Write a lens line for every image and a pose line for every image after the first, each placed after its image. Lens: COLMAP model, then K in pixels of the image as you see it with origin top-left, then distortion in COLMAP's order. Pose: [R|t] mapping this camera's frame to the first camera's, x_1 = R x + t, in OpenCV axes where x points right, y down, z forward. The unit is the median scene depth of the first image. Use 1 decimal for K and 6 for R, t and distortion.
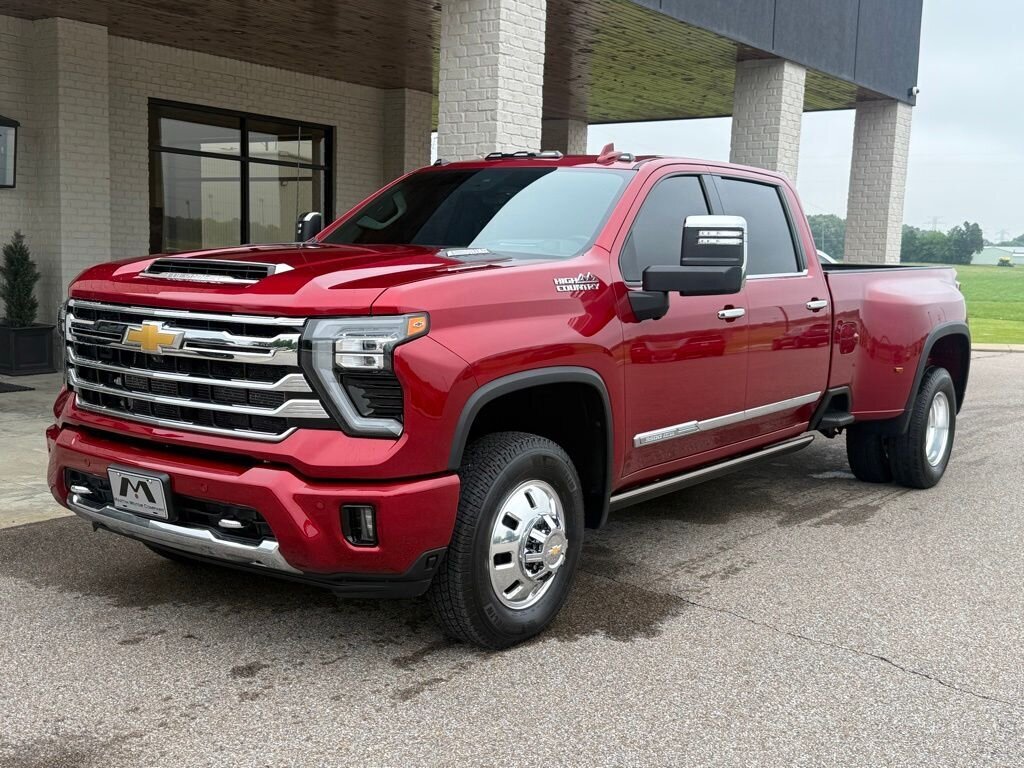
lens RADIAL K [[1171.9, 0, 511.0], [0, 1171.9, 399.1], [0, 0, 1]] dist [0.101031, 0.000000]
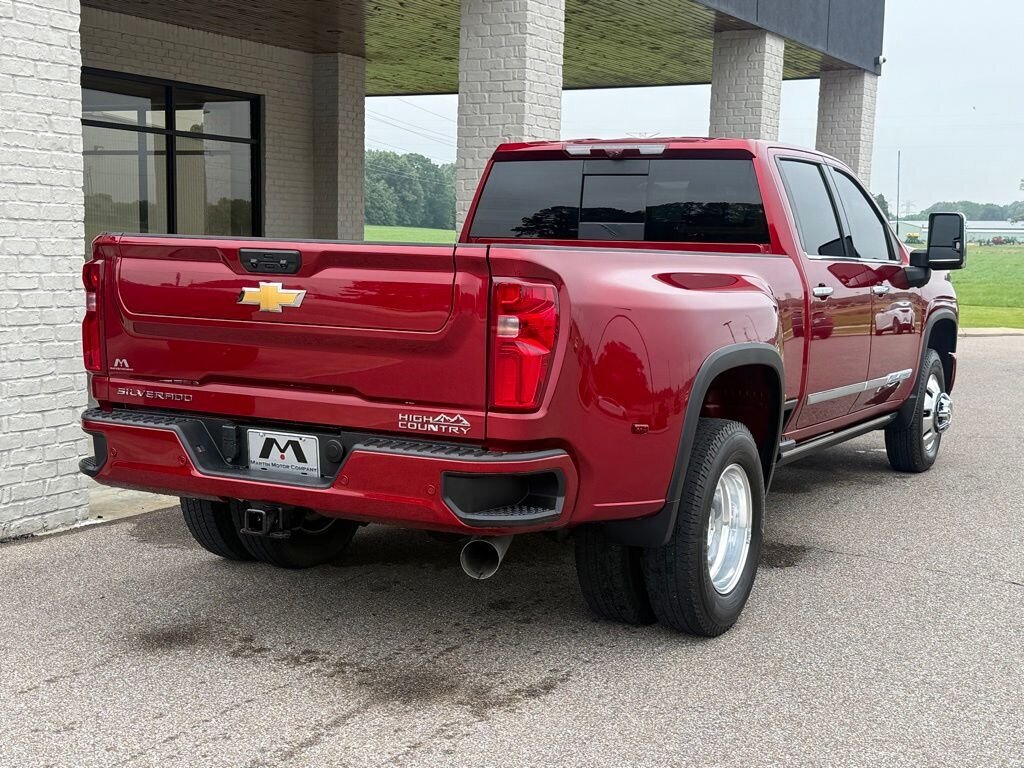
lens RADIAL K [[1417.3, 0, 518.6], [0, 1417.3, 393.5], [0, 0, 1]] dist [0.130969, 0.000000]
pose [[0.992106, -0.022859, 0.123303, -0.267624], [0.024094, 0.999673, -0.008537, 0.025129], [-0.123067, 0.011441, 0.992332, -0.272452]]
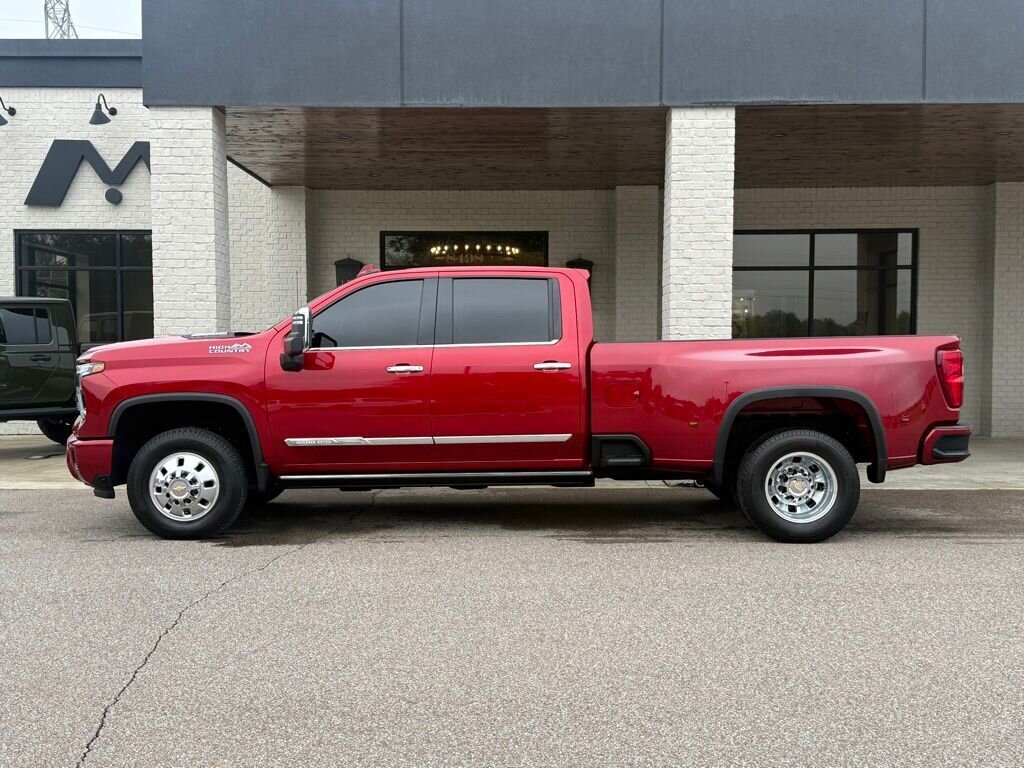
lens RADIAL K [[1170.2, 0, 512.2], [0, 1170.2, 402.8], [0, 0, 1]] dist [0.104994, 0.000000]
pose [[0.581727, 0.007814, -0.813346, 1.445758], [-0.081869, 0.995438, -0.048991, 0.030712], [0.809253, 0.095087, 0.579713, 0.243095]]
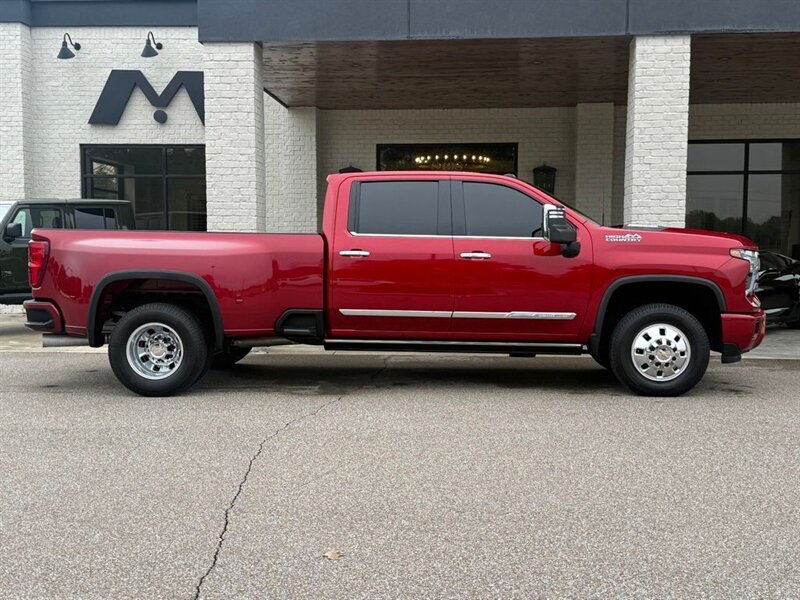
lens RADIAL K [[998.9, 0, 400.5], [0, 998.9, 313.2], [0, 0, 1]] dist [0.113277, 0.000000]
pose [[0.529186, 0.028439, -0.848029, 1.462605], [-0.088904, 0.995795, -0.022083, 0.052889], [0.843836, 0.087080, 0.529489, 0.147569]]
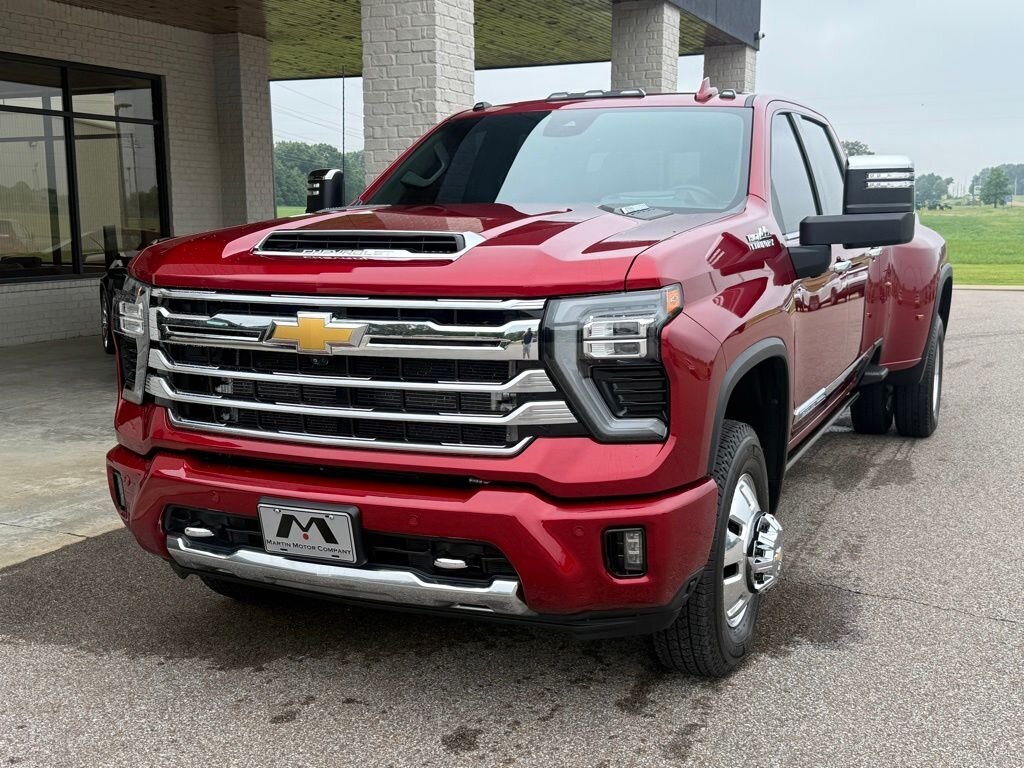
lens RADIAL K [[1171.9, 0, 514.7], [0, 1171.9, 399.1], [0, 0, 1]] dist [0.101031, 0.000000]
pose [[0.977454, -0.067933, 0.199924, -0.239505], [0.060550, 0.997246, 0.042820, -0.024536], [-0.202282, -0.029750, 0.978875, 0.154485]]
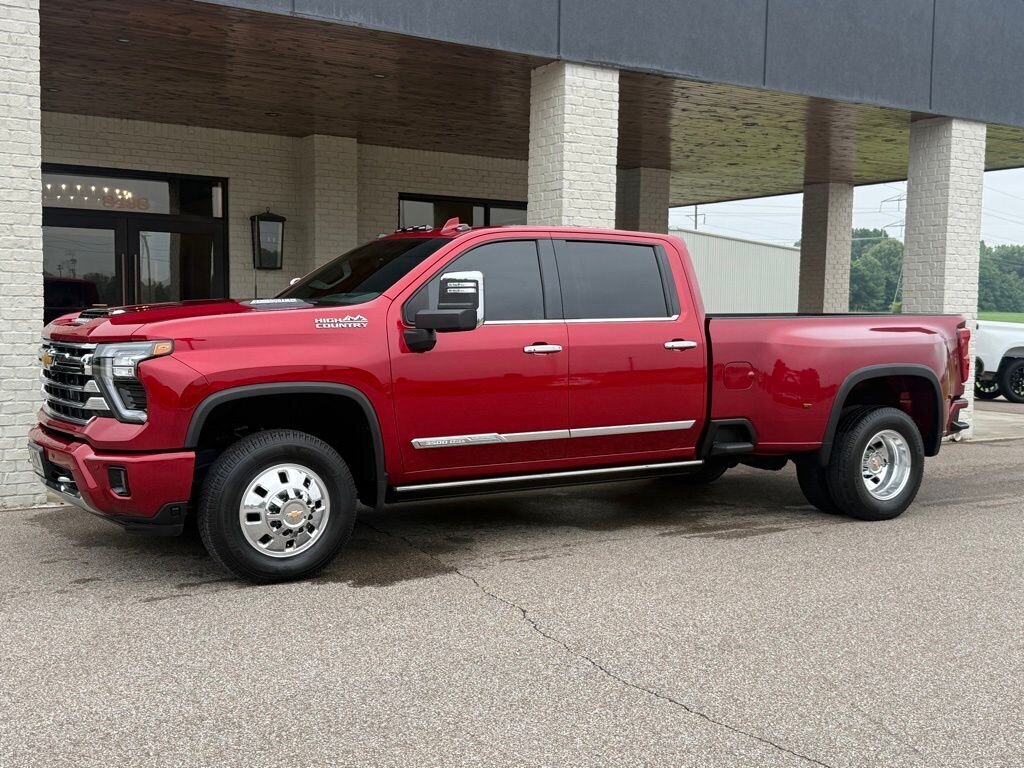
lens RADIAL K [[1171.9, 0, 514.5], [0, 1171.9, 402.4], [0, 0, 1]] dist [0.101031, 0.000000]
pose [[0.929207, 0.010554, -0.369409, 0.601628], [-0.031491, 0.998218, -0.050695, 0.045553], [0.368216, 0.058739, 0.927883, -0.150547]]
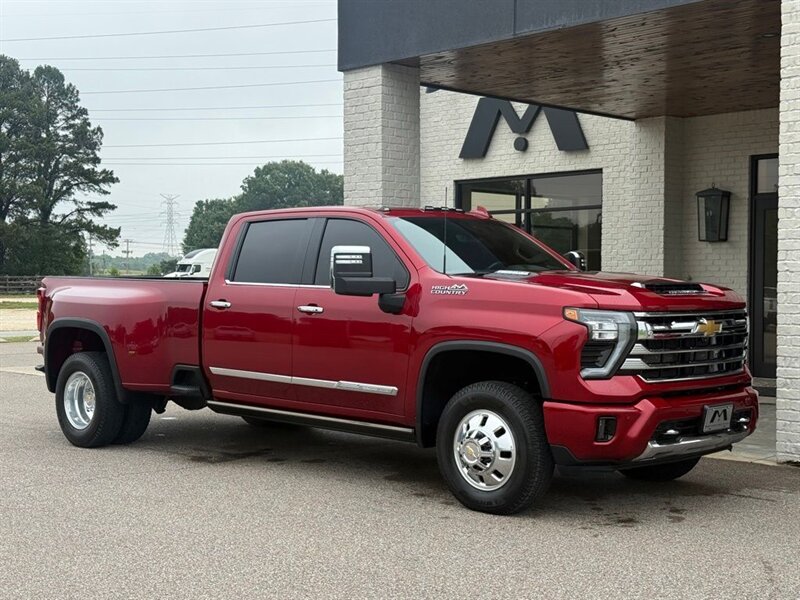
lens RADIAL K [[1181.2, 0, 395.8], [0, 1181.2, 300.7], [0, 0, 1]] dist [0.120907, 0.000000]
pose [[-0.160288, -0.012830, -0.986987, 1.658009], [-0.128327, 0.991700, 0.007950, -0.112325], [0.978693, 0.127931, -0.160604, 1.367687]]
